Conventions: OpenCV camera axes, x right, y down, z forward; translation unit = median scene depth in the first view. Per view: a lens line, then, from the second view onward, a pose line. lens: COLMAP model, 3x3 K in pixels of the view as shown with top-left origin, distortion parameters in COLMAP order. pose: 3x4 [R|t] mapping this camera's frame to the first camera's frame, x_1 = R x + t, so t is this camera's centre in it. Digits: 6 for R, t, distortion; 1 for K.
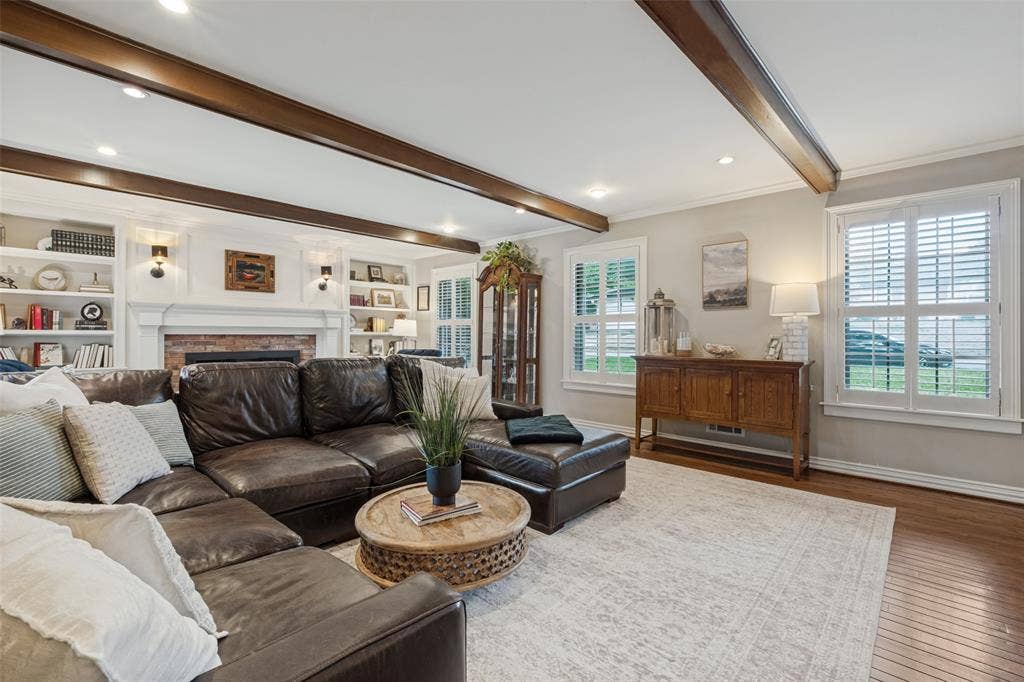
lens RADIAL K [[446.5, 0, 512.1], [0, 446.5, 339.3], [0, 0, 1]] dist [-0.001432, -0.000883]
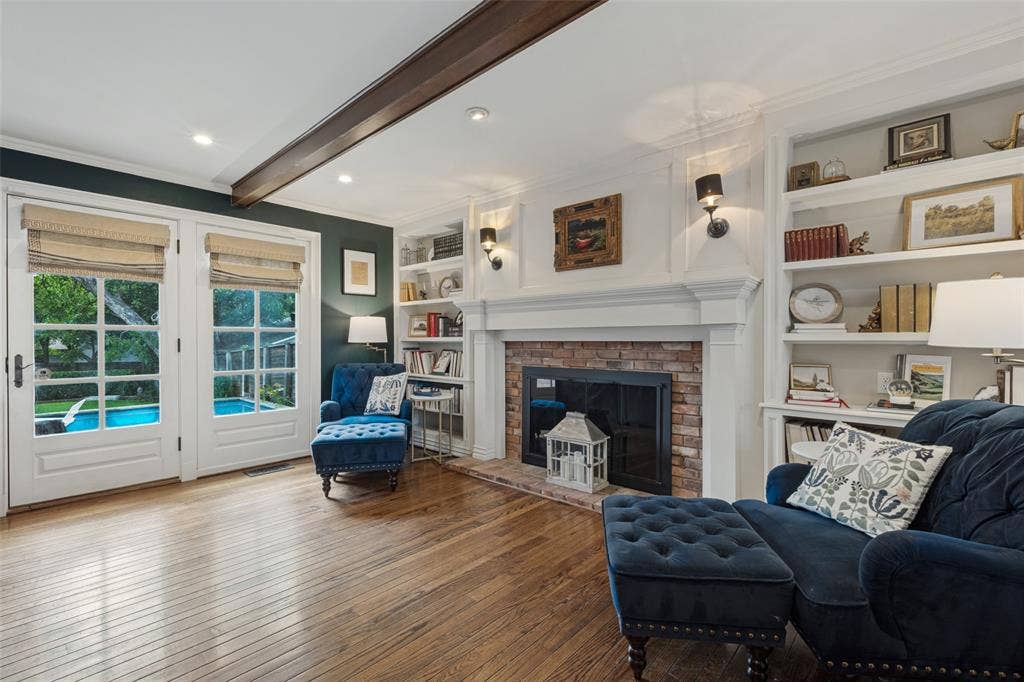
lens RADIAL K [[446.5, 0, 511.7], [0, 446.5, 339.7], [0, 0, 1]] dist [-0.001432, -0.000883]
pose [[0.011639, -0.002958, -0.999928, 0.000604], [-0.007212, 0.999969, -0.003042, -0.010241], [0.999906, 0.007247, 0.011617, 0.910829]]
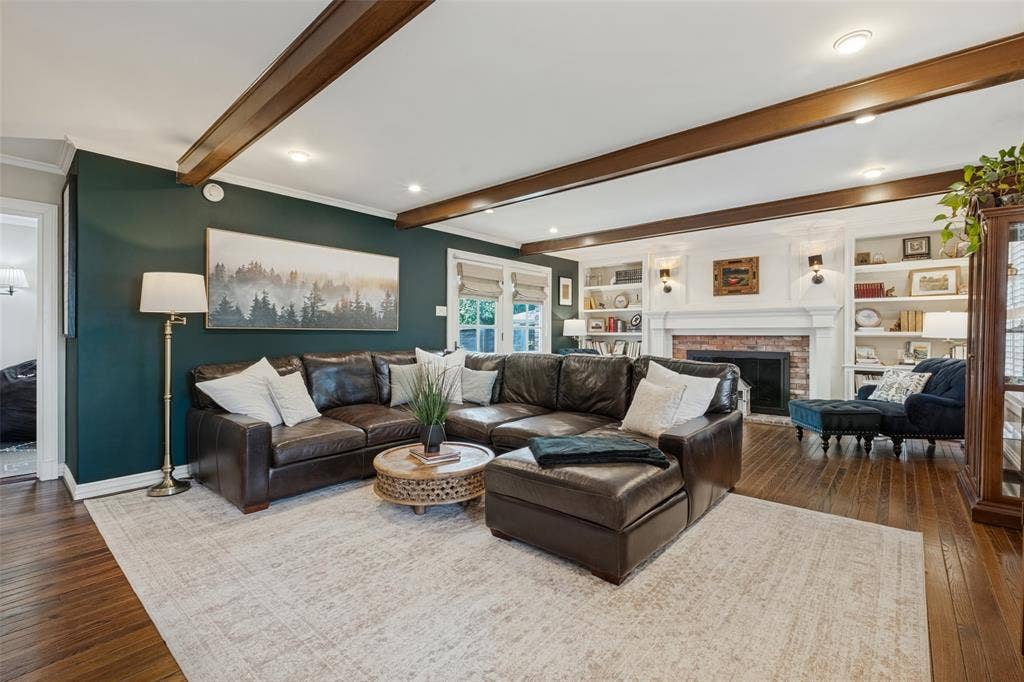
lens RADIAL K [[446.5, 0, 512.4], [0, 446.5, 331.2], [0, 0, 1]] dist [-0.001432, -0.000883]
pose [[0.040183, -0.009529, -0.999147, 0.469562], [-0.010753, 0.999892, -0.009969, -0.003871], [0.999134, 0.011144, 0.040077, 0.430883]]
